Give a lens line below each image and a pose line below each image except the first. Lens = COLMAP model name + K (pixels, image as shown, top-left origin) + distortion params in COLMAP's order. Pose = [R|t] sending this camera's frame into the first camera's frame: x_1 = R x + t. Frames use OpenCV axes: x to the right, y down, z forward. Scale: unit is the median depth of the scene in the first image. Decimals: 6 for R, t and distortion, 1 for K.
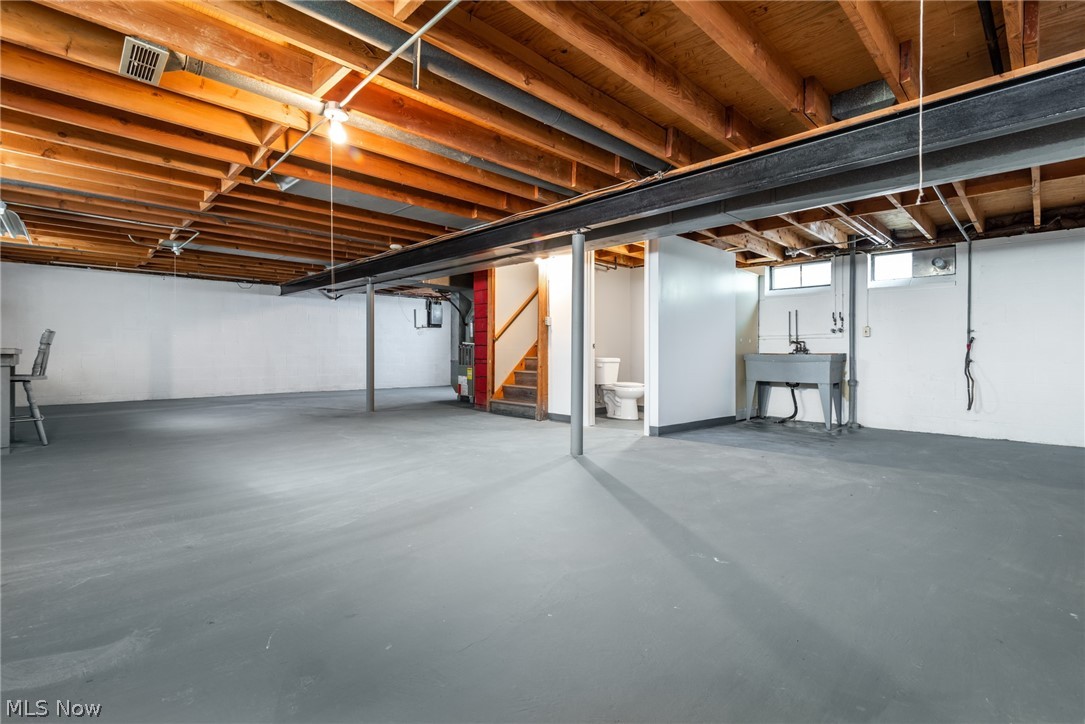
lens RADIAL K [[496.5, 0, 542.1], [0, 496.5, 357.3], [0, 0, 1]] dist [-0.000378, -0.000049]
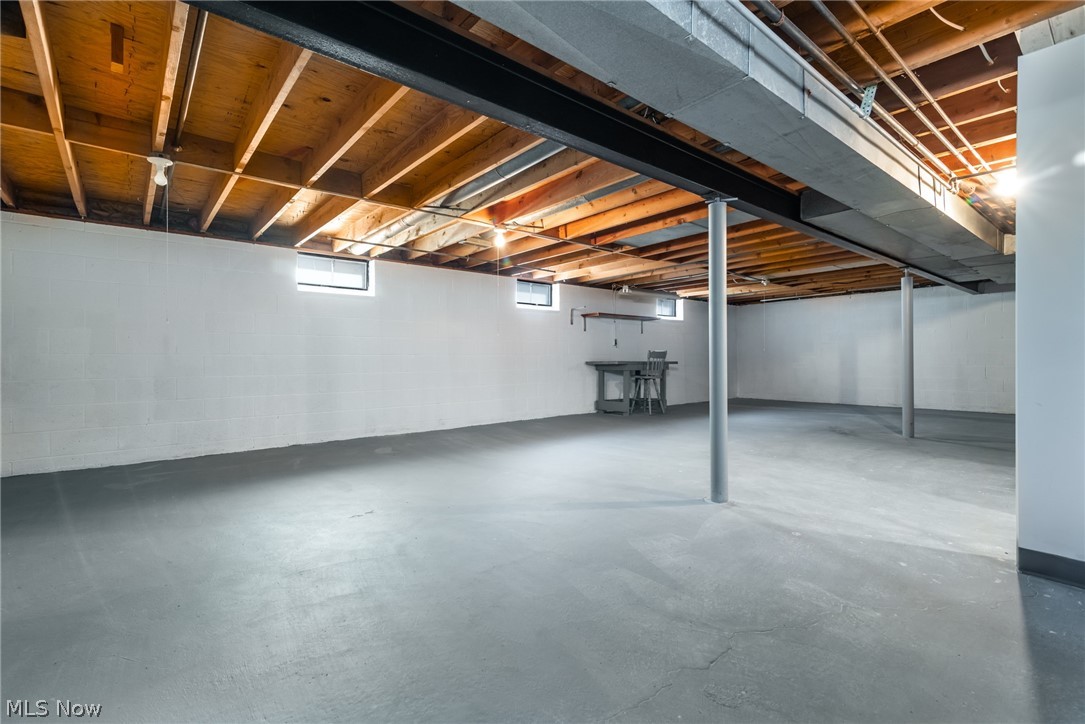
lens RADIAL K [[496.5, 0, 541.7], [0, 496.5, 362.3], [0, 0, 1]] dist [-0.000378, -0.000049]
pose [[-0.083878, -0.001202, -0.996475, 0.572000], [-0.005629, 0.999984, -0.000732, -0.008339], [0.996460, 0.005548, -0.083884, 0.558401]]
